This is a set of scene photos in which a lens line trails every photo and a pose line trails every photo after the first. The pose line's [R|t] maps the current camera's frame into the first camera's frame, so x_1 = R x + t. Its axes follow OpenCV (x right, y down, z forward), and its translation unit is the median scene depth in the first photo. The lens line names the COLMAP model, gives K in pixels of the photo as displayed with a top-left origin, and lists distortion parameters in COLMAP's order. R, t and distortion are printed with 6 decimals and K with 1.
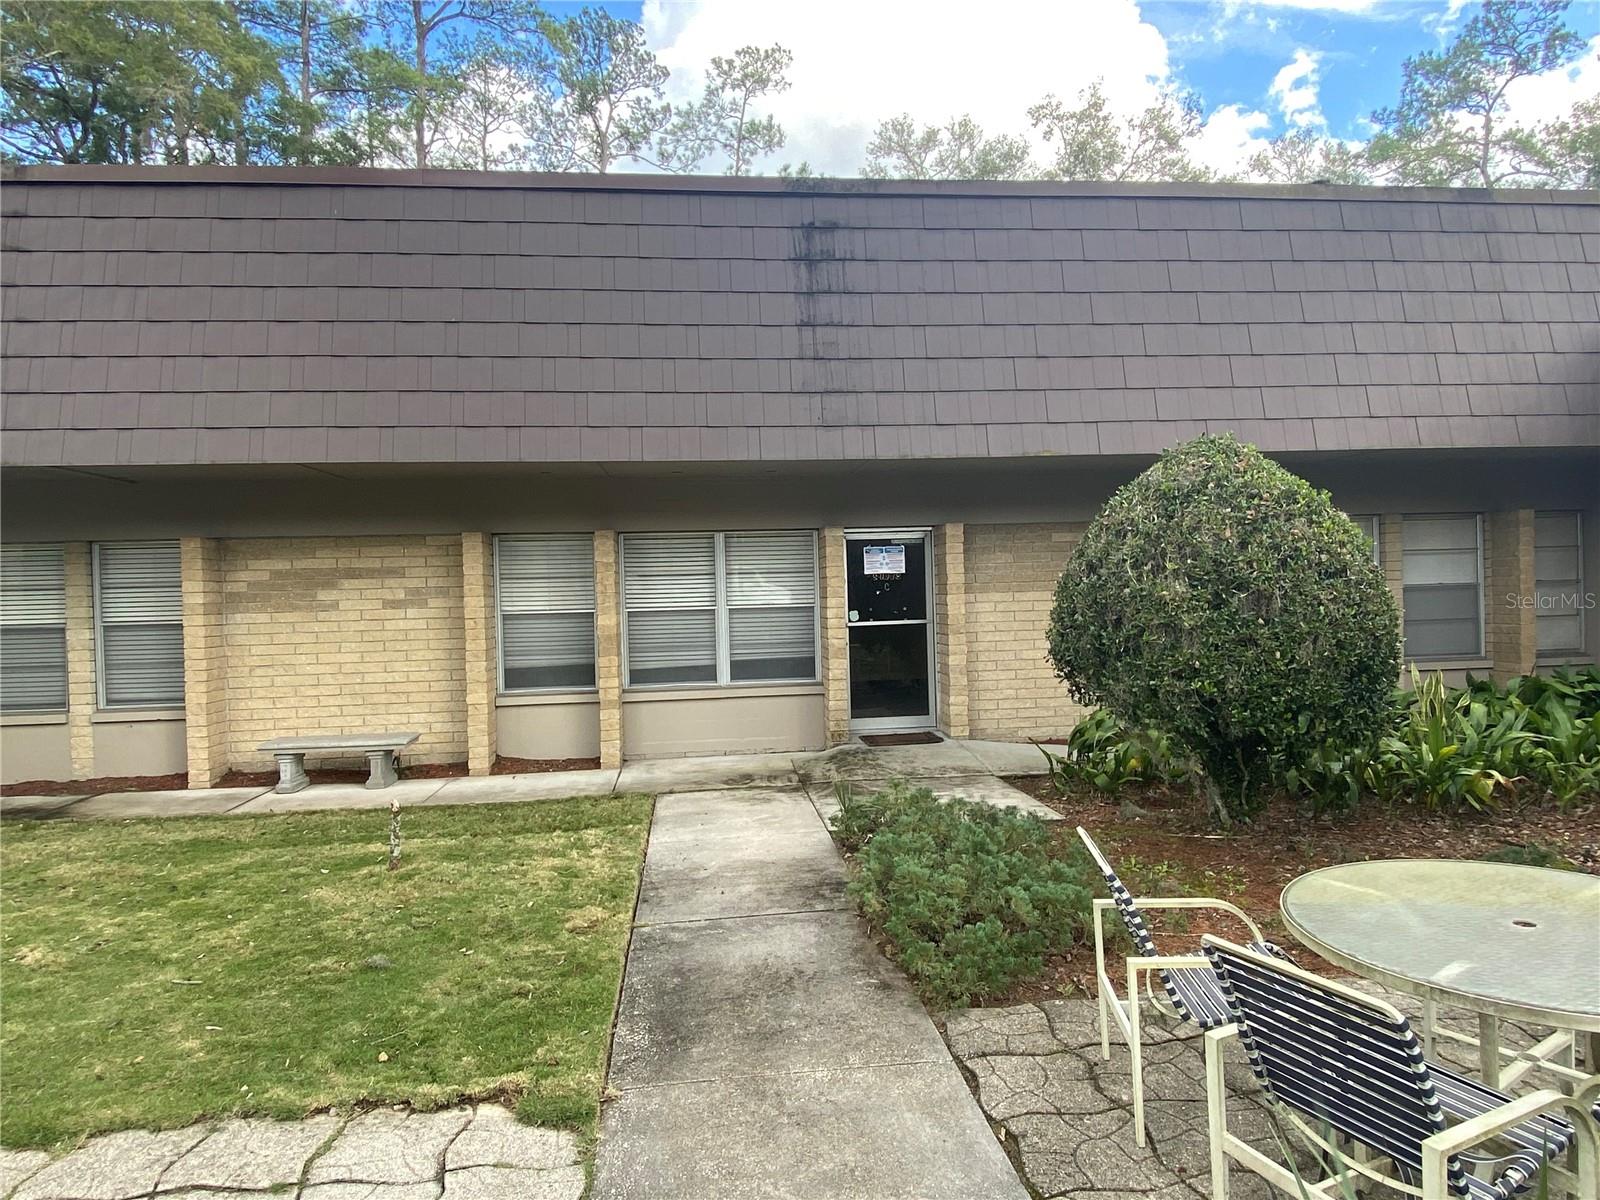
lens RADIAL K [[901.9, 0, 799.6], [0, 901.9, 636.1], [0, 0, 1]] dist [-0.002412, -0.000888]
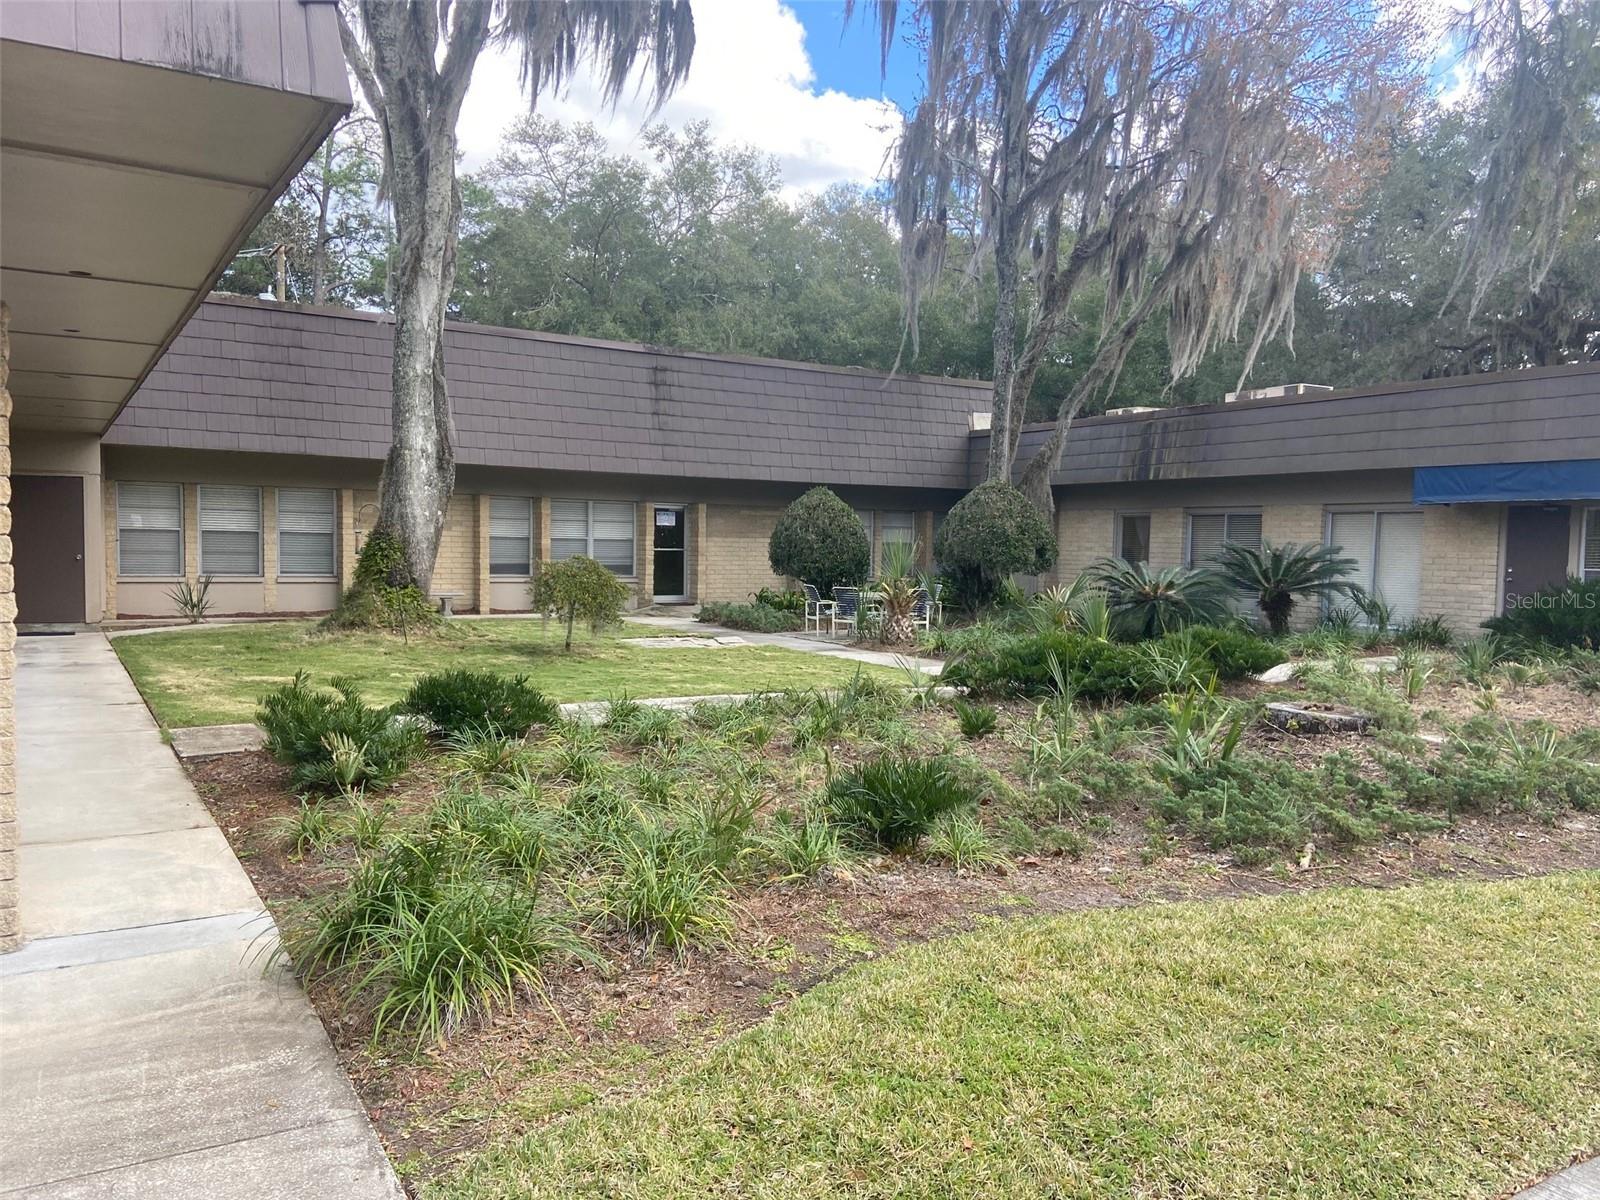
lens RADIAL K [[1216.6, 0, 800.0], [0, 1216.6, 600.0], [0, 0, 1]] dist [0.064660, -0.002005]
pose [[0.885856, 0.022887, 0.463395, -1.041547], [-0.019924, 0.999738, -0.011289, 0.142781], [-0.463532, 0.000768, 0.886080, -1.811317]]
